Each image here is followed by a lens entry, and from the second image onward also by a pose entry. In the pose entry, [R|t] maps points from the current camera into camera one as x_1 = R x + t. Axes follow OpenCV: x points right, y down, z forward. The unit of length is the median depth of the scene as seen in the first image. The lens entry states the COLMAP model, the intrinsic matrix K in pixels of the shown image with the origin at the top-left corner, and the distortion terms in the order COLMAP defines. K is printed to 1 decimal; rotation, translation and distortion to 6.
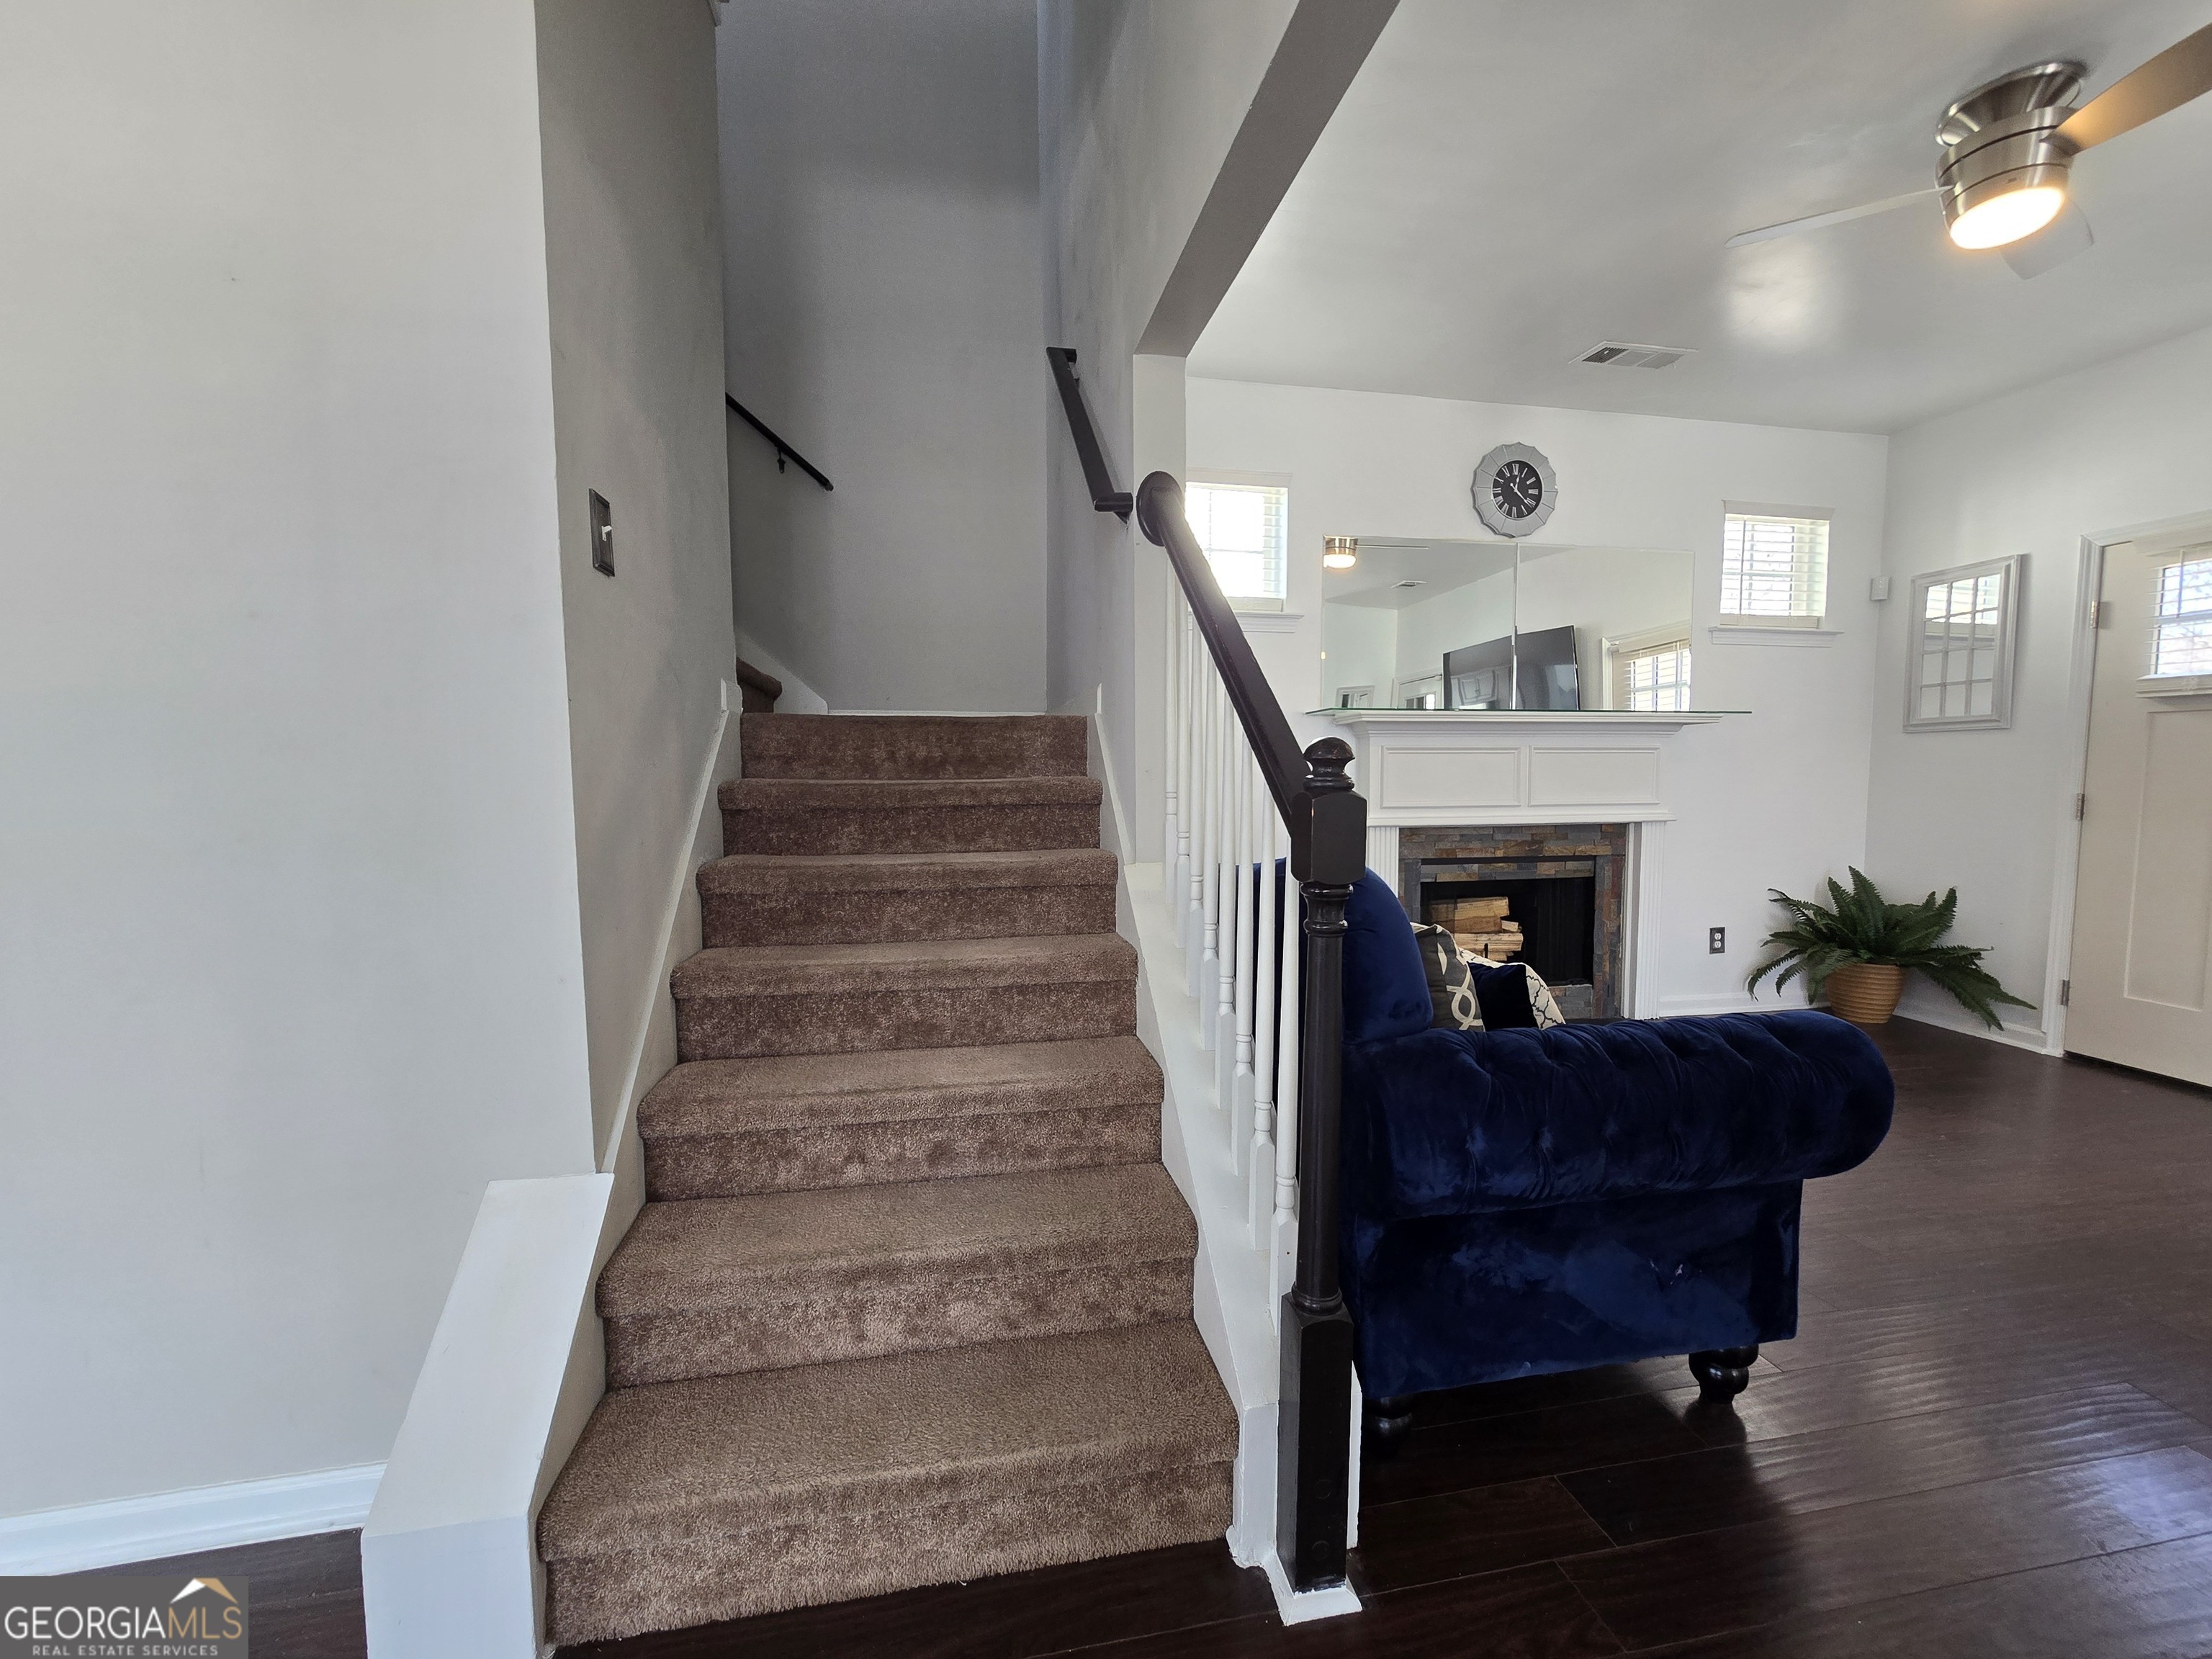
lens RADIAL K [[908.2, 0, 1106.7], [0, 908.2, 831.3], [0, 0, 1]] dist [-0.002650, 0.001021]
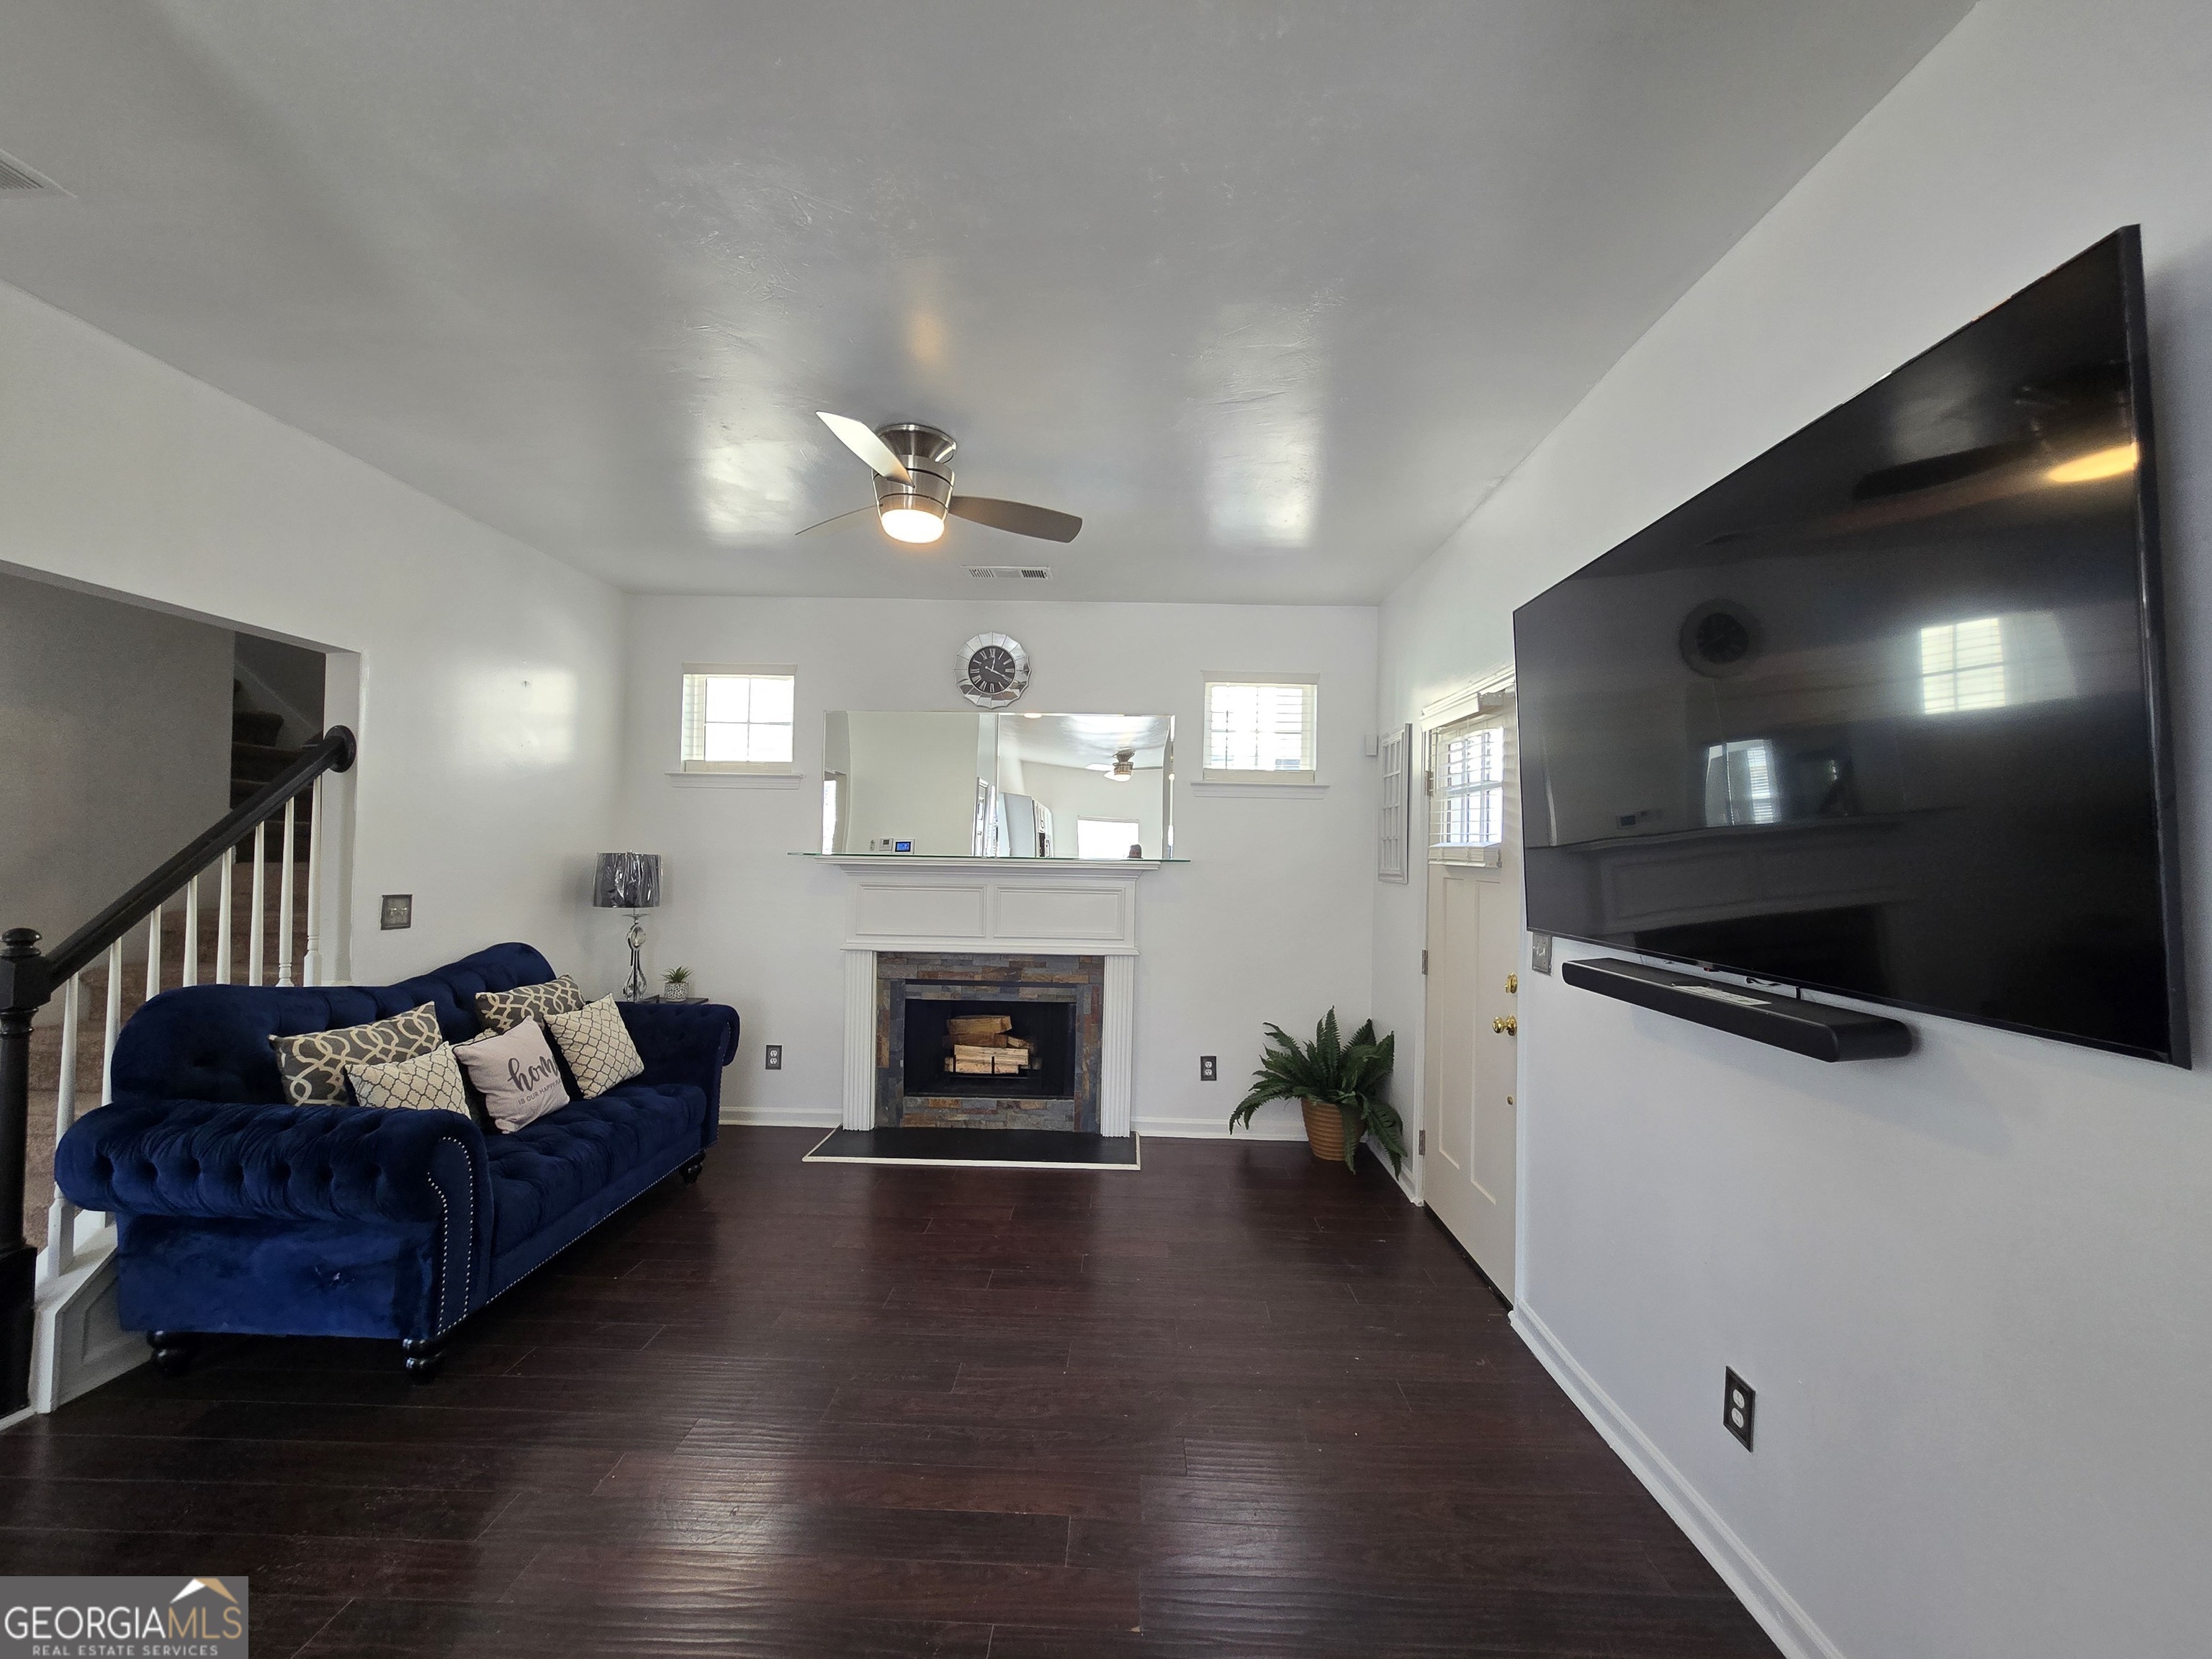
lens RADIAL K [[908.2, 0, 1109.4], [0, 908.2, 830.4], [0, 0, 1]] dist [-0.002650, 0.001021]
pose [[0.978993, 0.018054, -0.203094, 0.807408], [-0.036961, 0.995284, -0.089688, -0.062776], [0.200517, 0.095310, 0.975043, -0.107702]]
